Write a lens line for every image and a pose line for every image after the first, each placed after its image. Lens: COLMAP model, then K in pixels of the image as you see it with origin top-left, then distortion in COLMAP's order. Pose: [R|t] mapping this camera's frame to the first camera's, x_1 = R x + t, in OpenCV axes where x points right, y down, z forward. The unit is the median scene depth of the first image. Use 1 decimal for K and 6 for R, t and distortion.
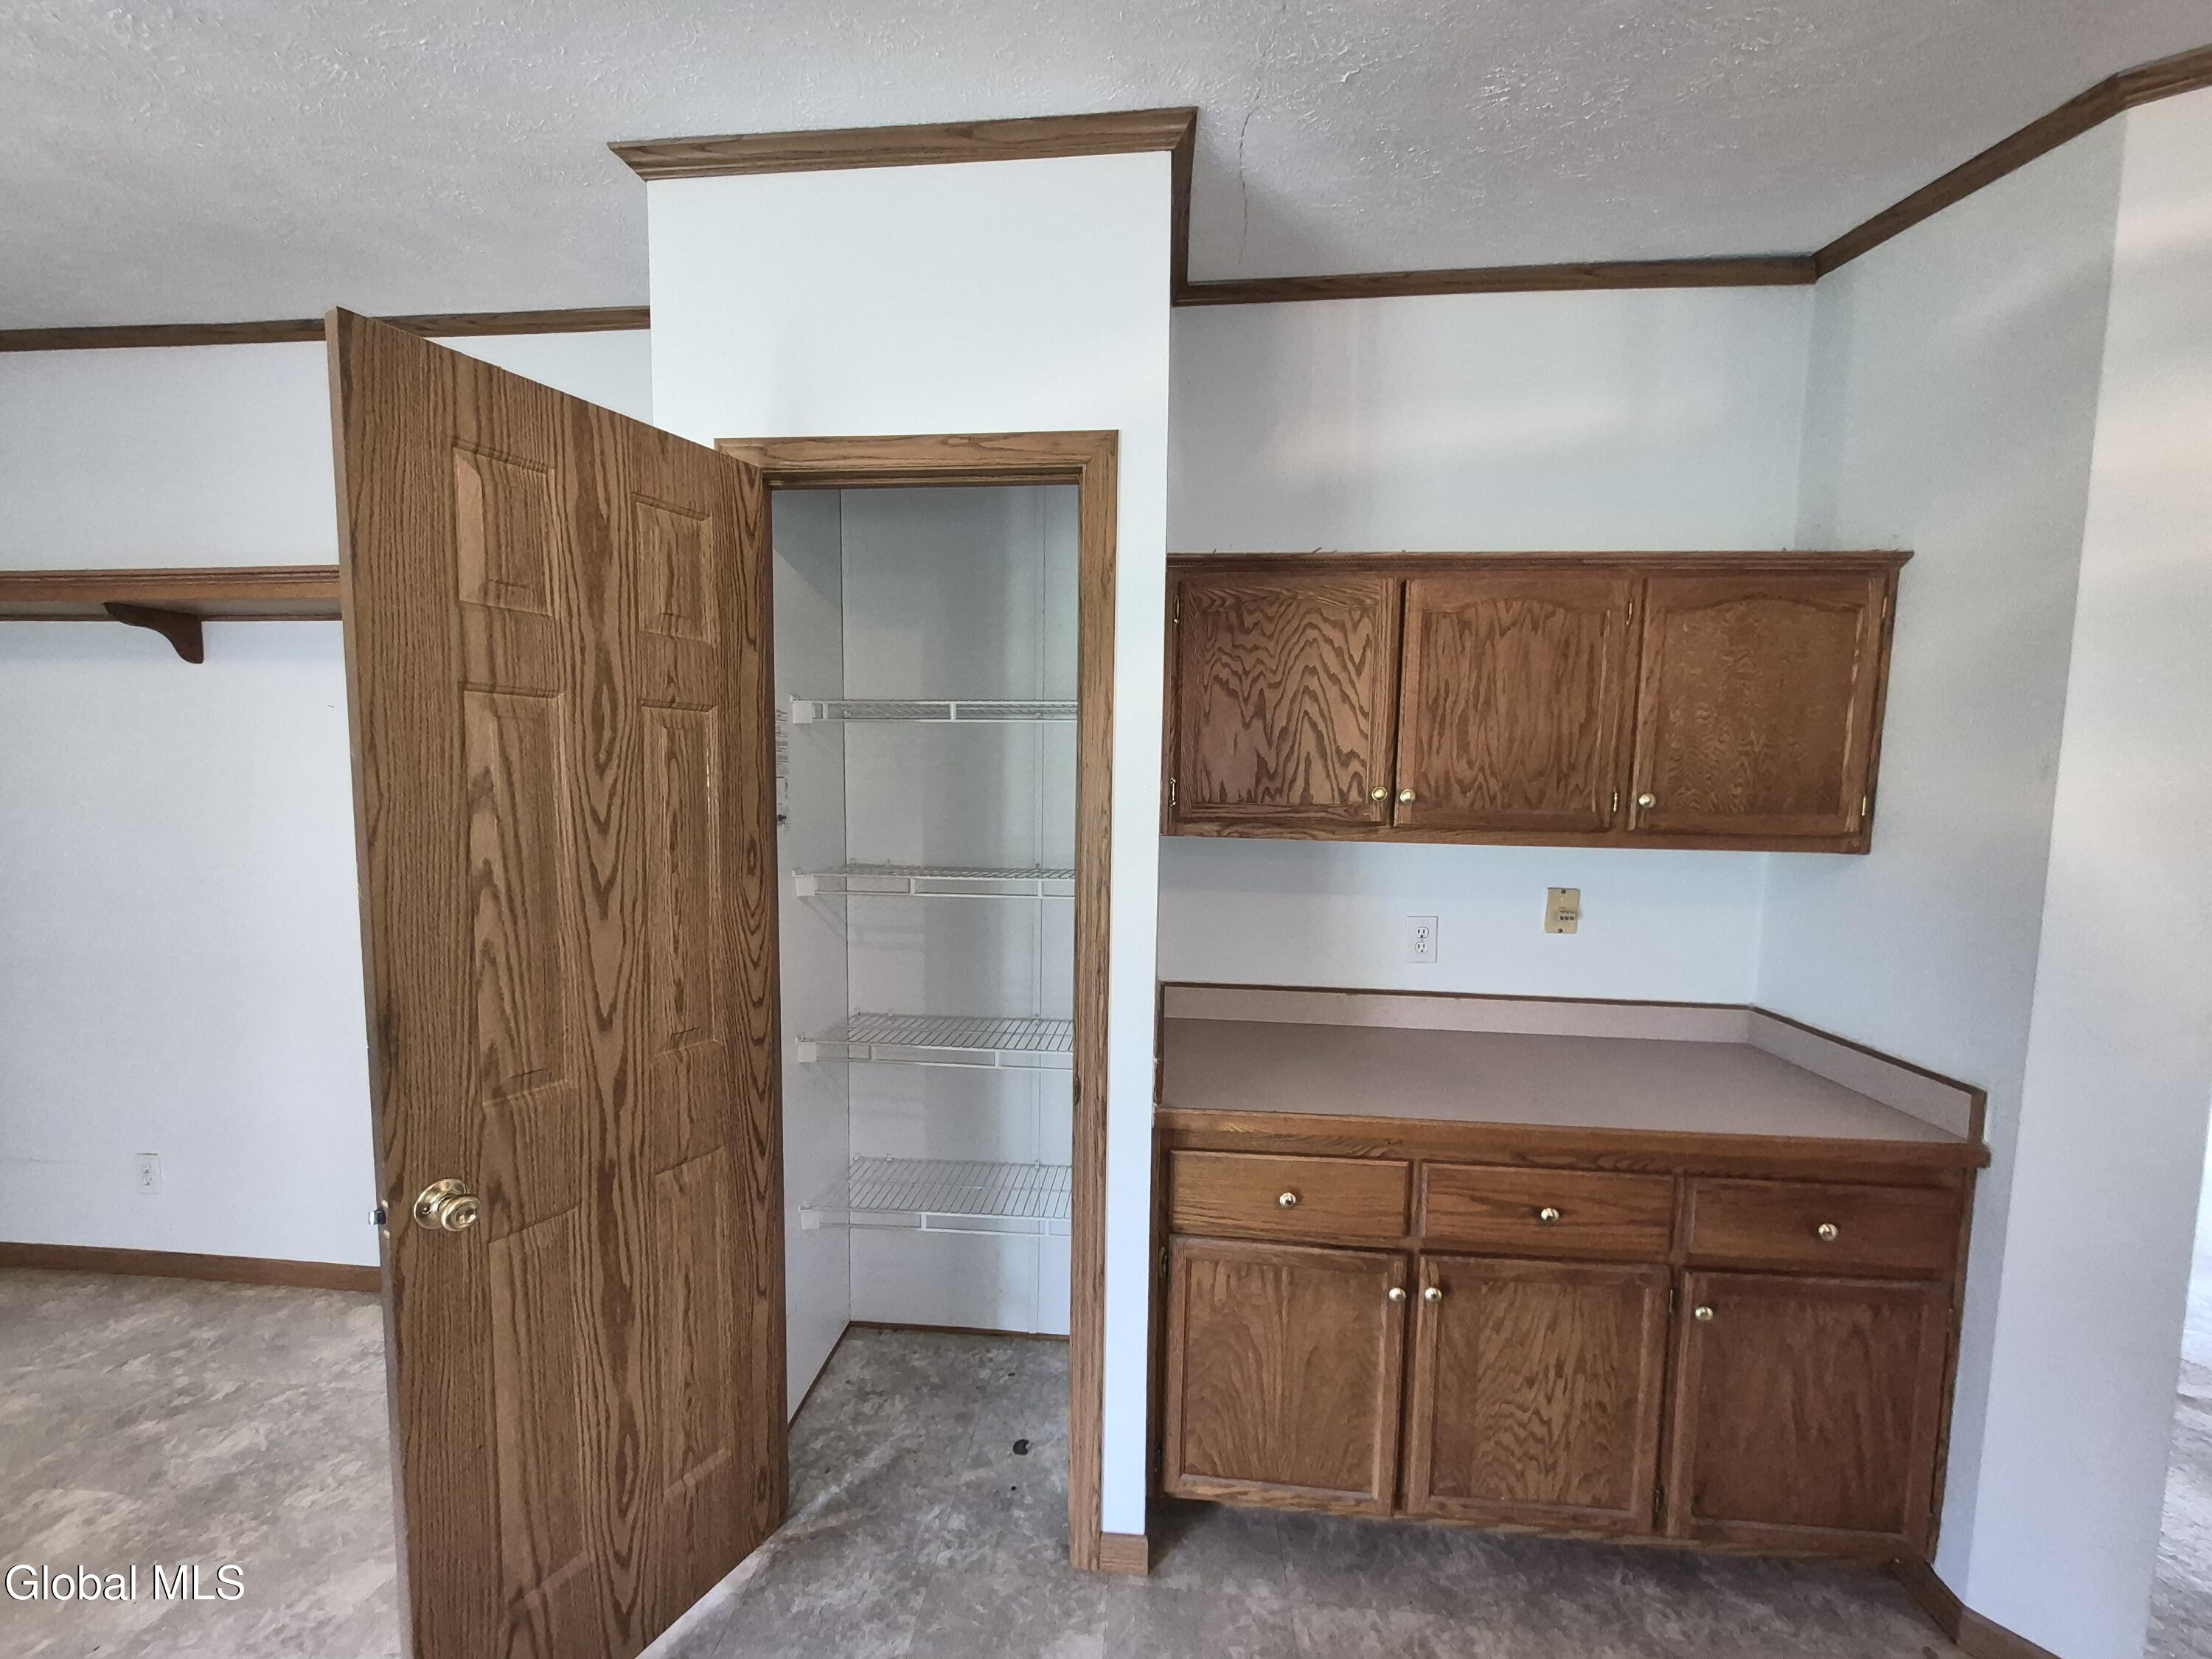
lens RADIAL K [[865.5, 0, 1097.1], [0, 865.5, 849.5], [0, 0, 1]] dist [0.002740, -0.000718]
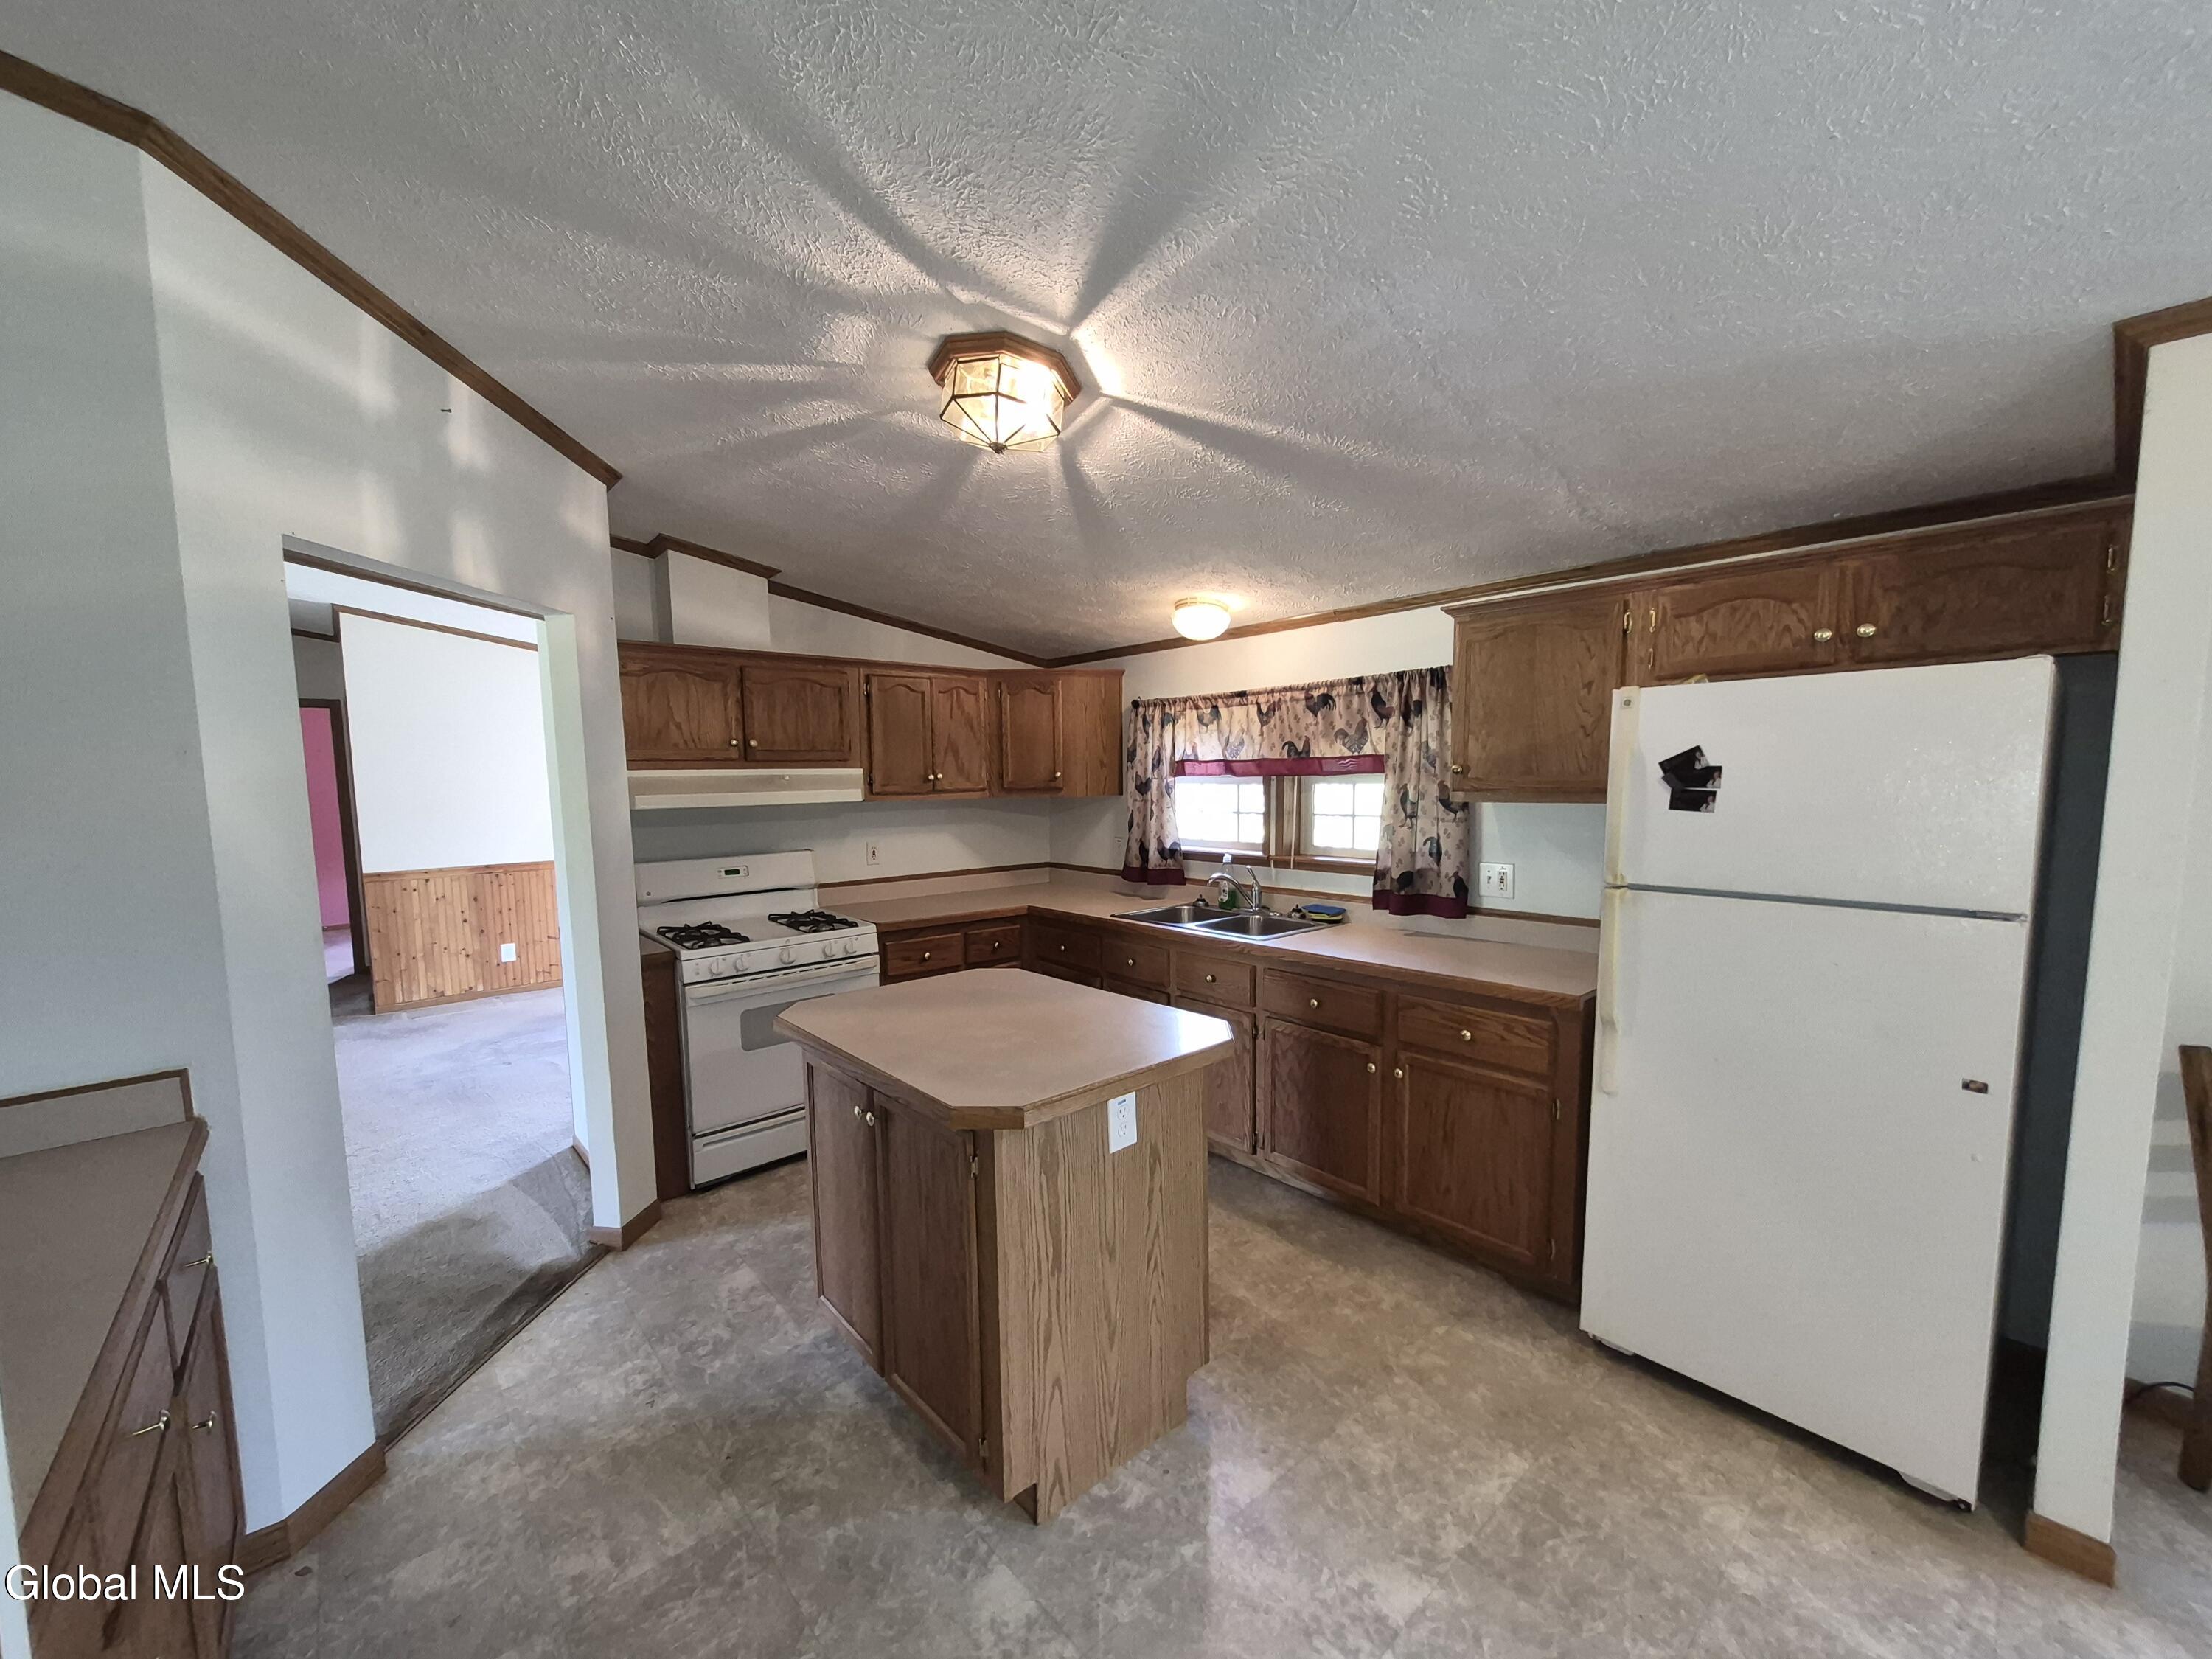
lens RADIAL K [[865.5, 0, 1085.9], [0, 865.5, 850.9], [0, 0, 1]] dist [0.002740, -0.000718]
pose [[-0.717134, -0.066419, 0.693763, -0.383878], [0.064565, 0.984836, 0.161026, -0.061548], [-0.693938, 0.160270, -0.701971, 0.849352]]
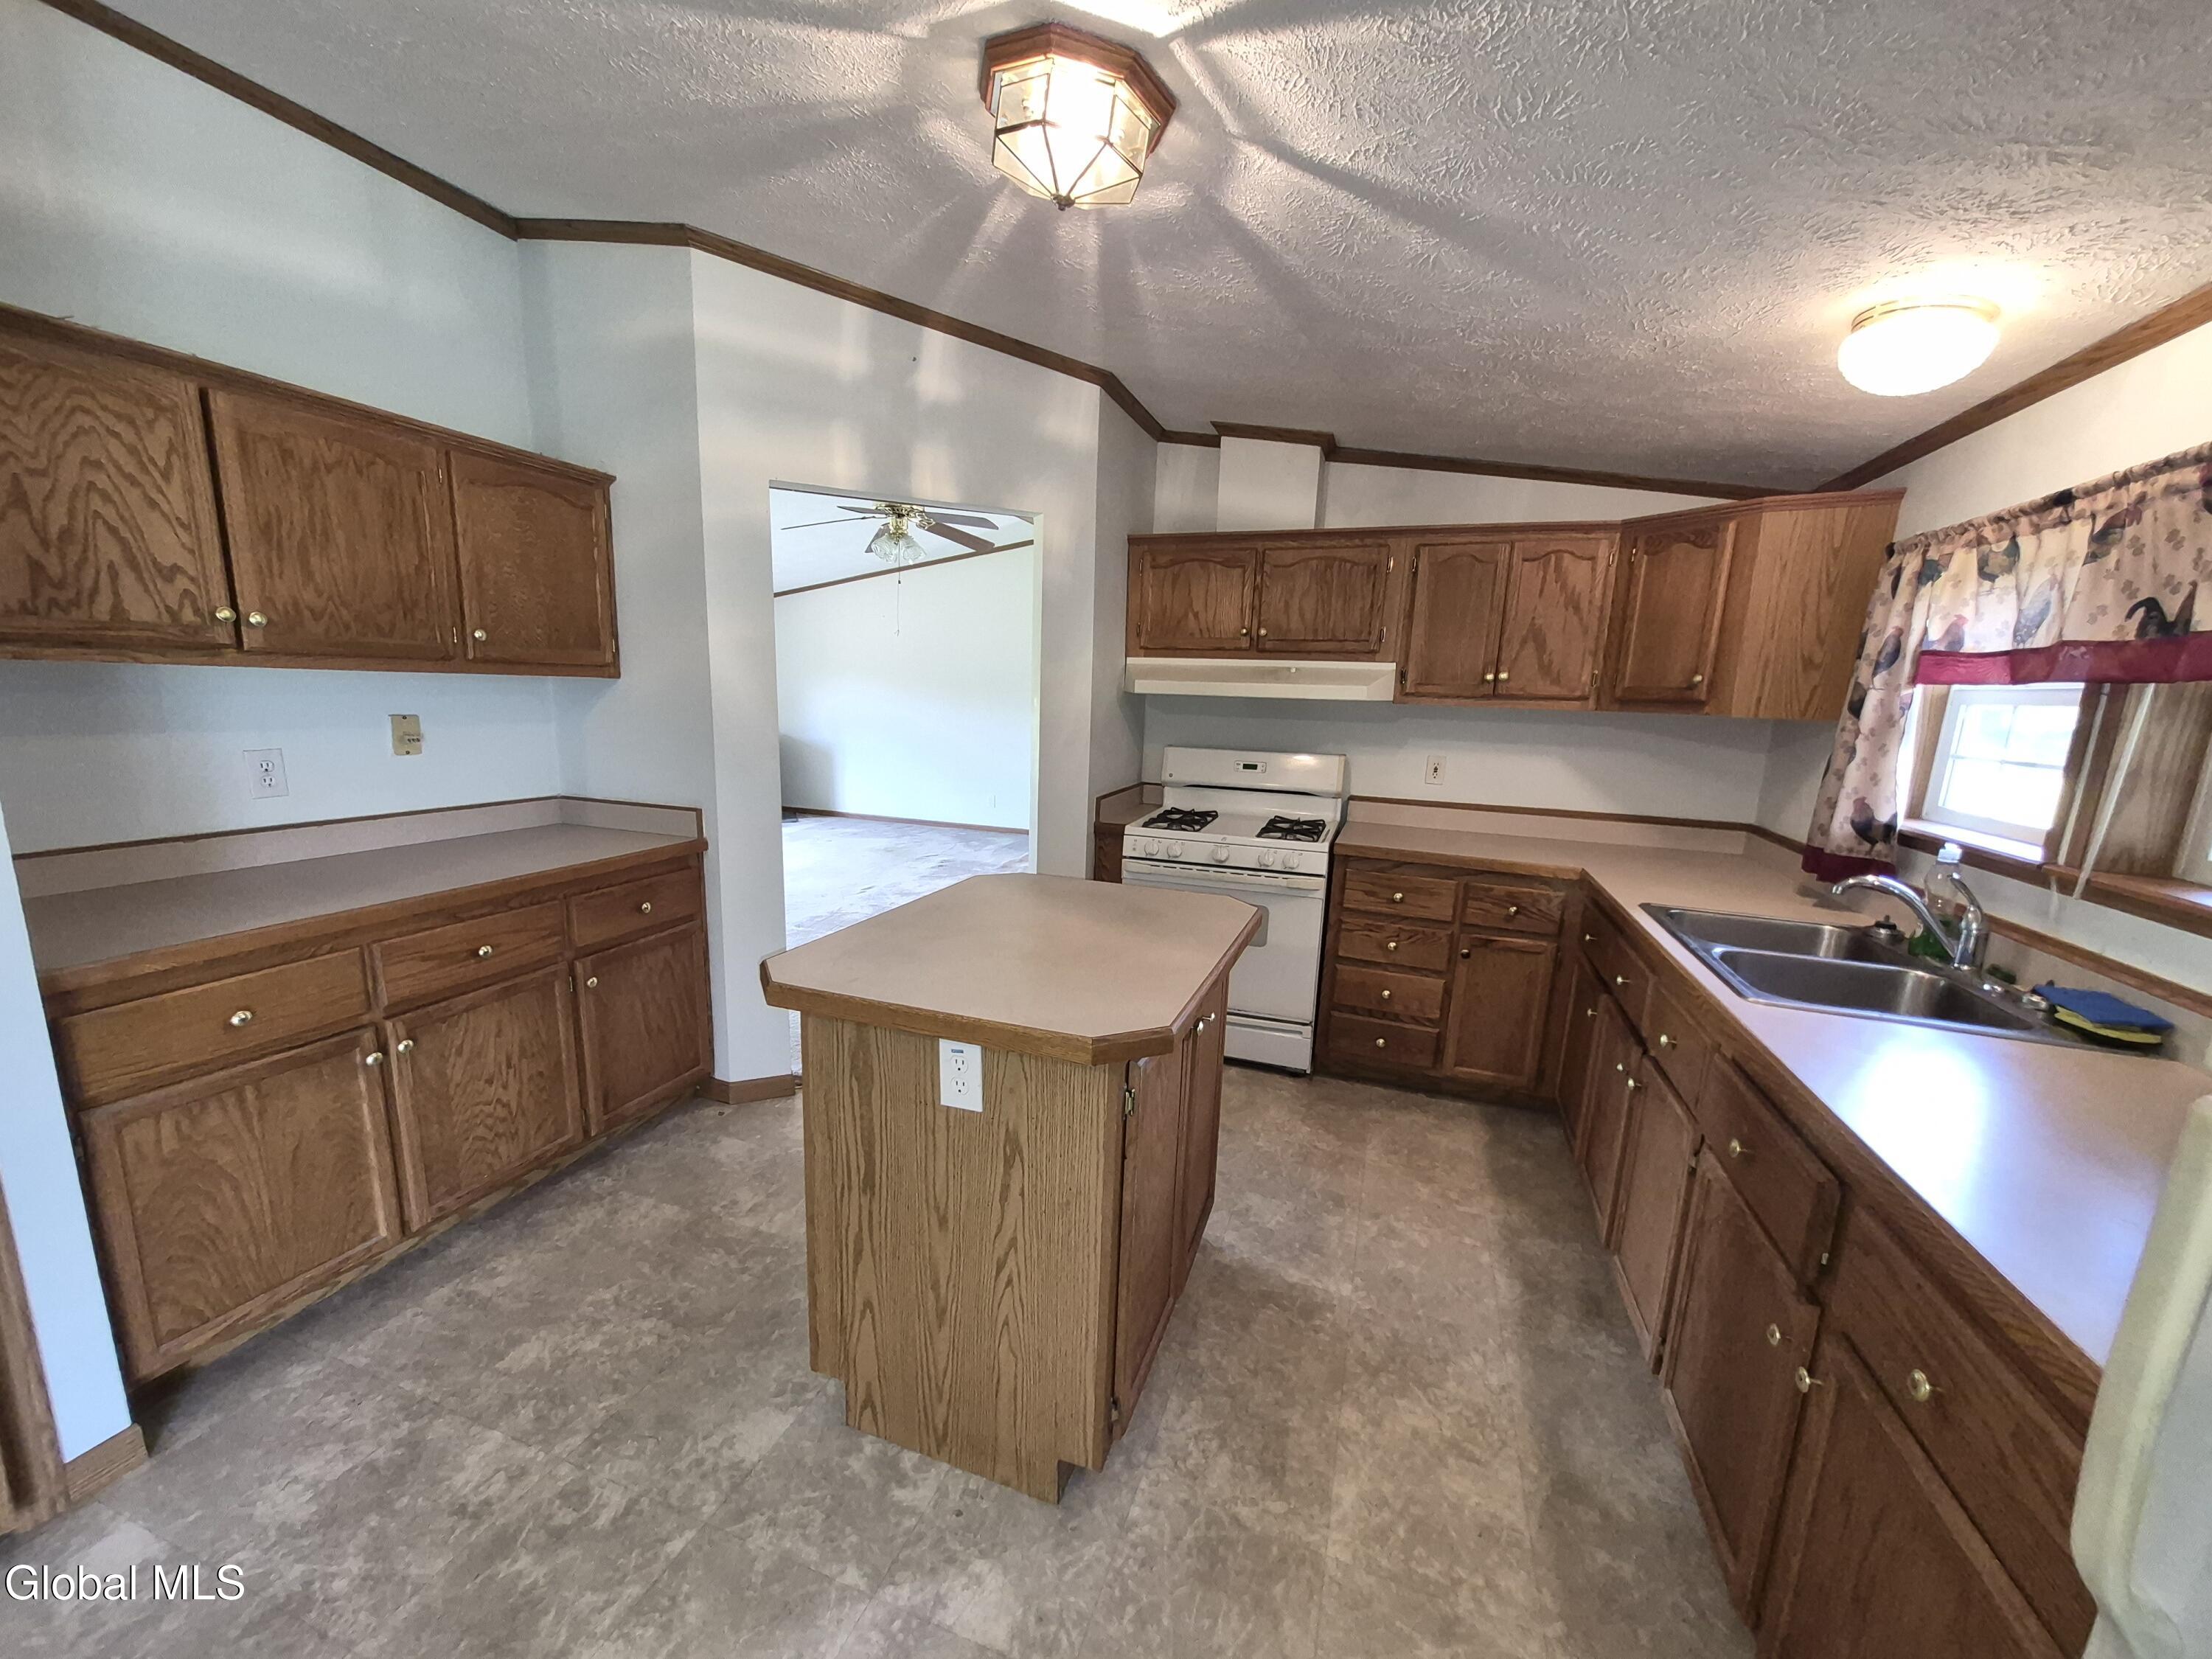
lens RADIAL K [[865.5, 0, 1081.9], [0, 865.5, 851.4], [0, 0, 1]] dist [0.002740, -0.000718]
pose [[0.266688, -0.186599, 0.945547, -0.421840], [0.054476, 0.982428, 0.178512, 0.082204], [-0.962242, 0.003902, 0.272167, -0.214825]]
